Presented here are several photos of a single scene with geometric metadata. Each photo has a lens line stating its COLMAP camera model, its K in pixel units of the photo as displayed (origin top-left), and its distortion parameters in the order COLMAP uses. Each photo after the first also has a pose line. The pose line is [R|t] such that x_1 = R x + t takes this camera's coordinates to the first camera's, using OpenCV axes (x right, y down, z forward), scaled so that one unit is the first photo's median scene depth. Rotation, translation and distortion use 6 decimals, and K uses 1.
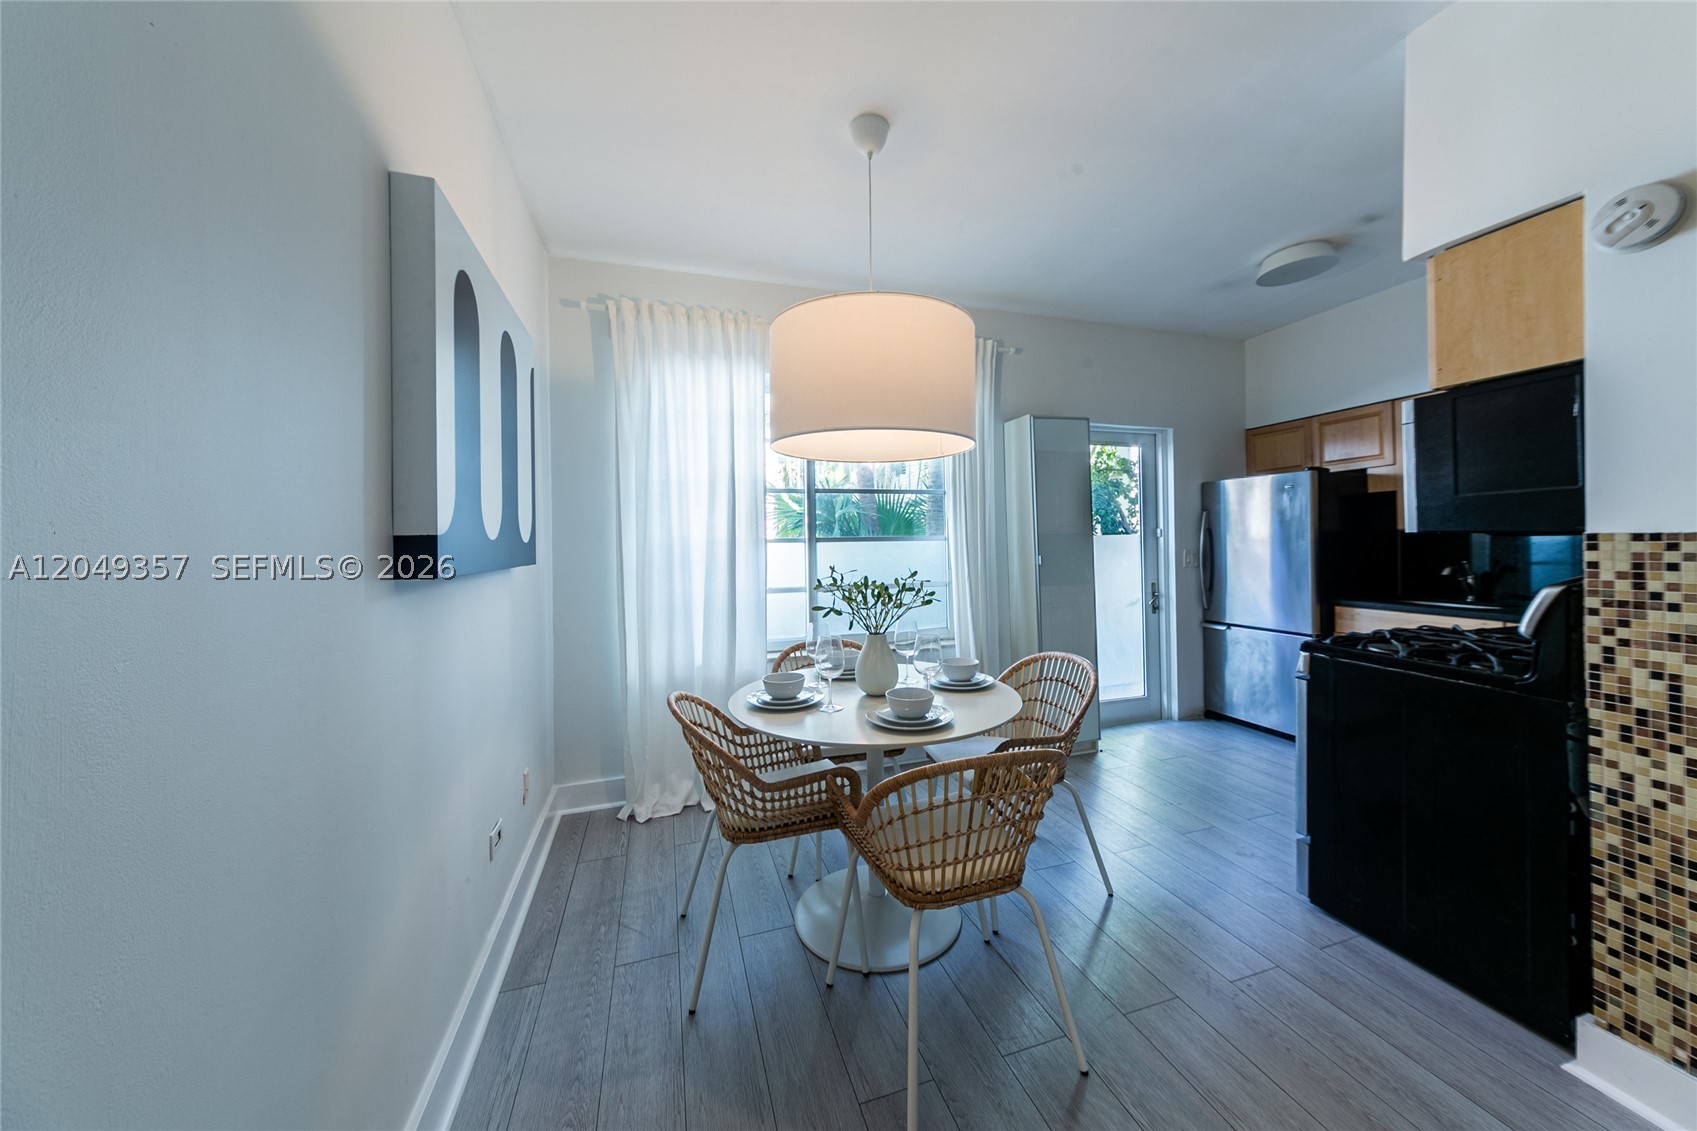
lens RADIAL K [[584.2, 0, 857.5], [0, 584.2, 540.8], [0, 0, 1]] dist [0.005010, -0.000003]
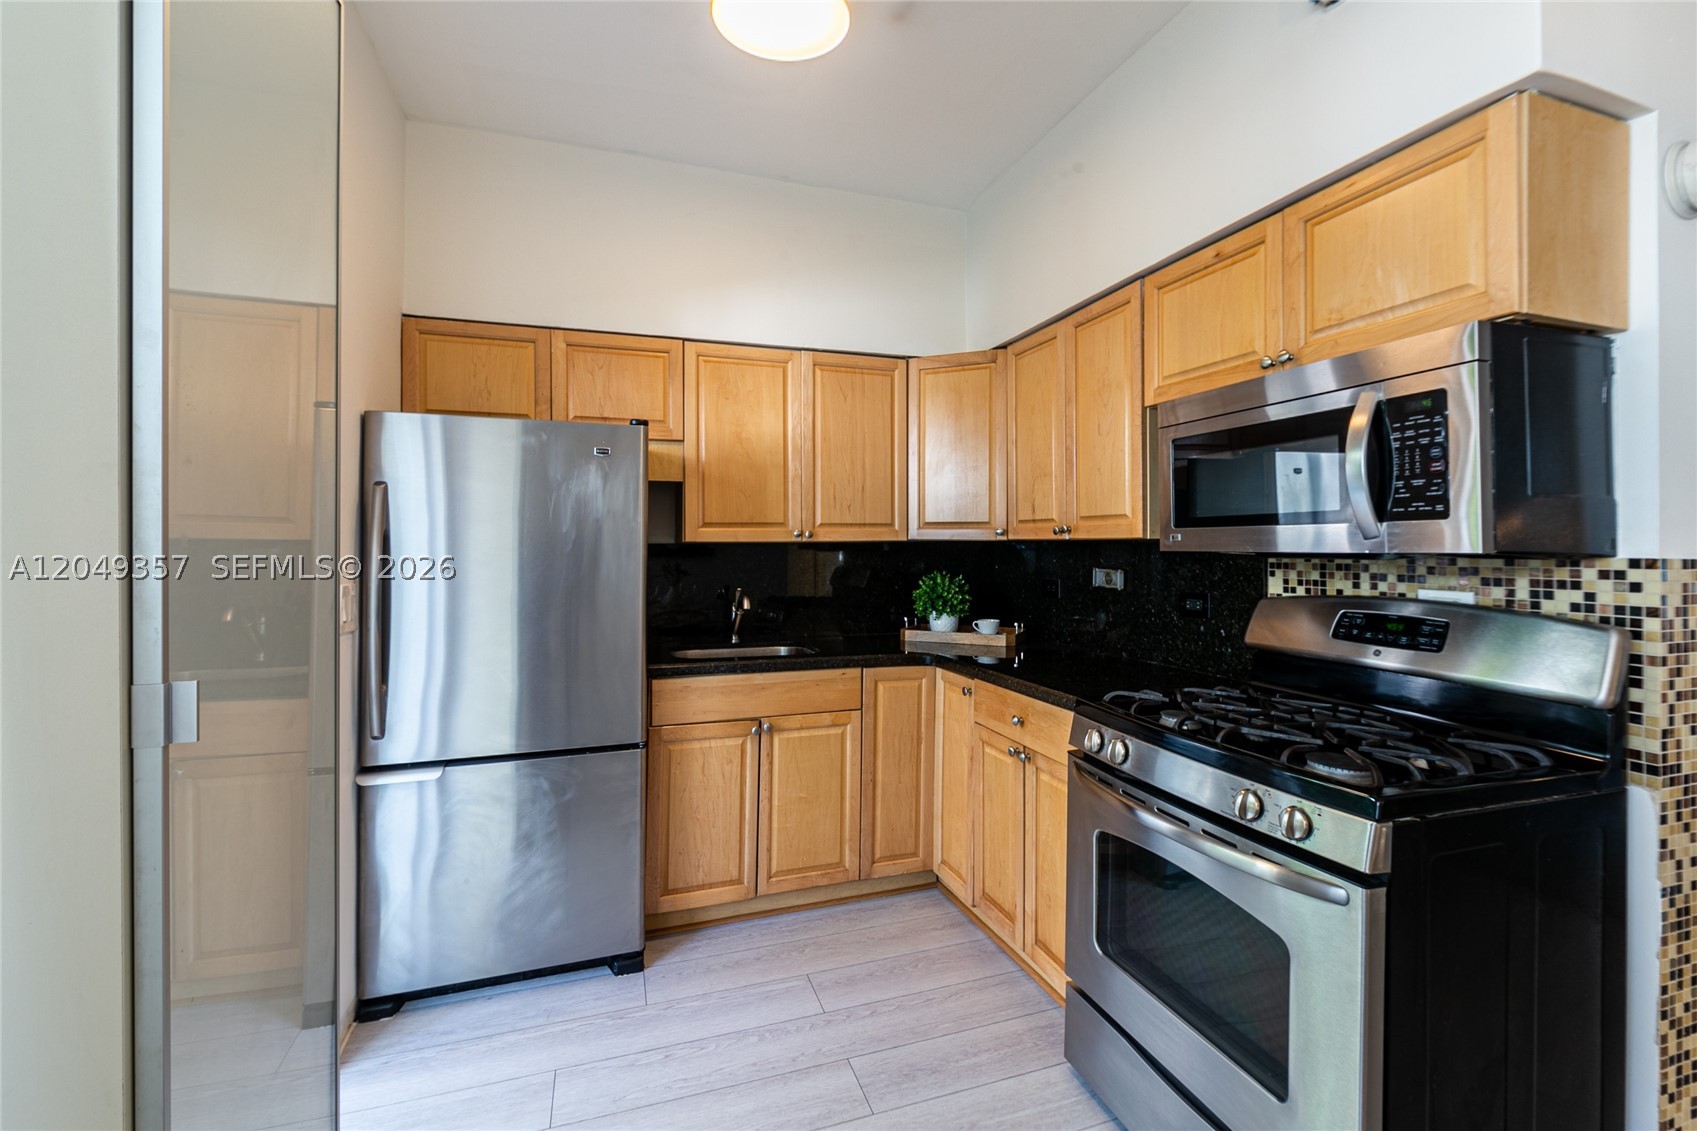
lens RADIAL K [[721.0, 0, 854.5], [0, 721.0, 535.4], [0, 0, 1]] dist [-0.002294, -0.000816]
pose [[-0.019233, 0.027060, 0.999449, 0.194279], [-0.002532, 0.999629, -0.027114, -0.008752], [-0.999812, -0.003052, -0.019157, 1.200141]]
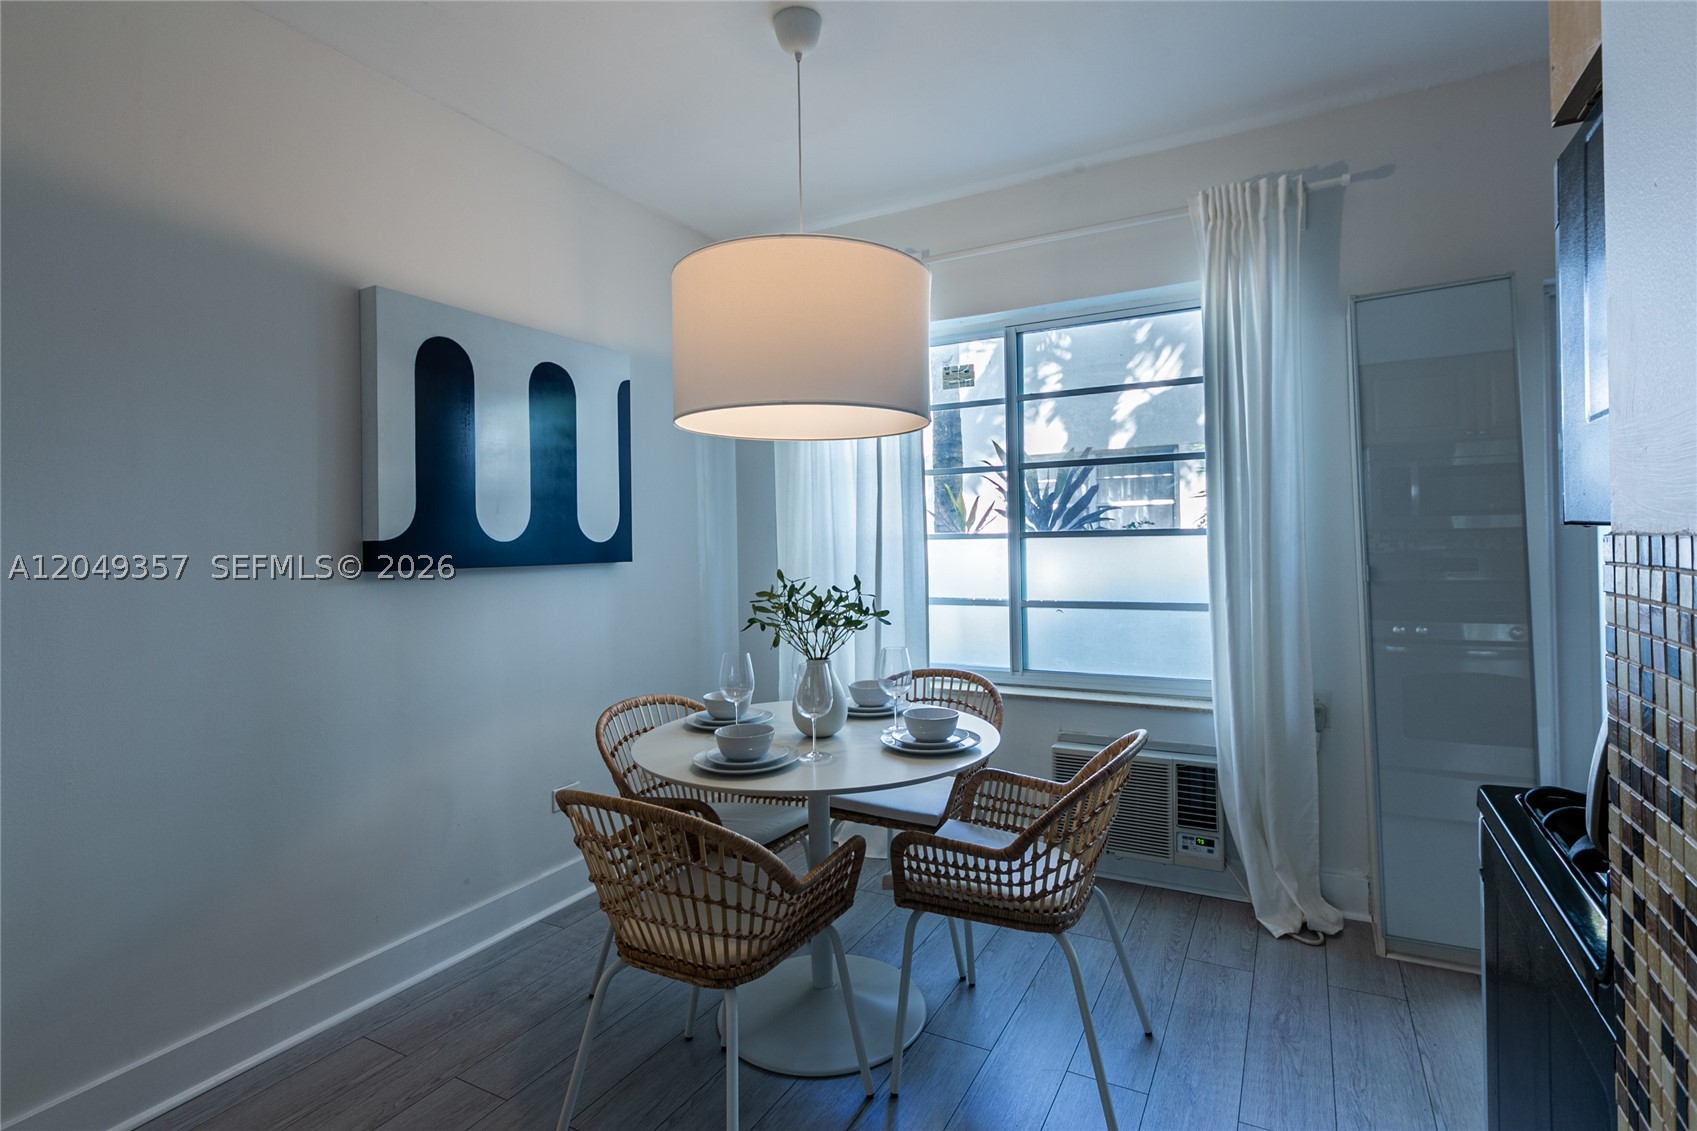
lens RADIAL K [[802.9, 0, 852.4], [0, 802.9, 543.0], [0, 0, 1]] dist [0.002877, 0.000142]
pose [[0.690991, 0.002996, -0.722857, 0.710404], [0.008081, 0.999897, 0.011869, -0.007621], [0.722818, -0.014043, 0.690896, 0.238072]]
